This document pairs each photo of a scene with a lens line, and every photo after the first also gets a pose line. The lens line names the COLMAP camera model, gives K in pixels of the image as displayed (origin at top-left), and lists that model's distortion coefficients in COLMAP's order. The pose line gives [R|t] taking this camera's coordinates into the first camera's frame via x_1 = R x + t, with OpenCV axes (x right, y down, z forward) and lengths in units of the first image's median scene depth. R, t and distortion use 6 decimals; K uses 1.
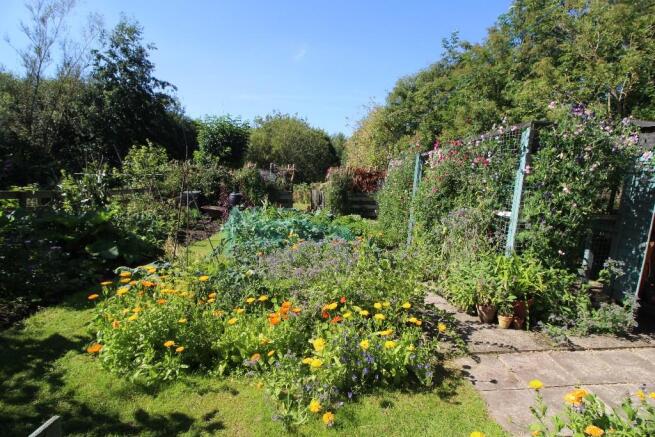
lens RADIAL K [[303.8, 0, 327.8], [0, 303.8, 203.9], [0, 0, 1]] dist [0.000296, 0.000002]
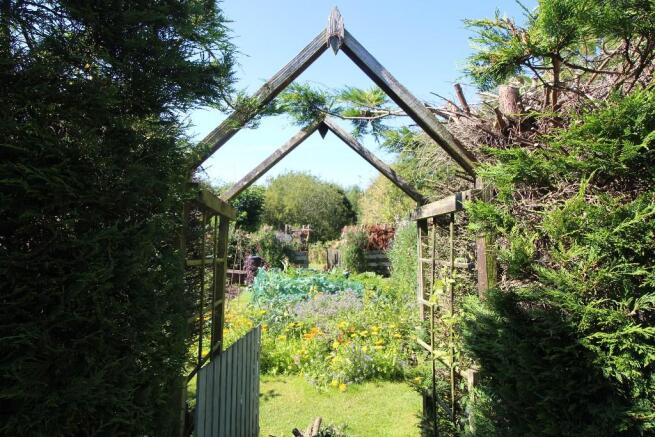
lens RADIAL K [[362.9, 0, 327.5], [0, 362.9, 218.5], [0, 0, 1]] dist [0.000339, -0.000021]
pose [[0.997808, -0.045586, -0.047961, 0.011807], [0.039307, 0.991433, -0.124561, 0.002039], [0.053228, 0.122403, 0.991052, -0.235790]]
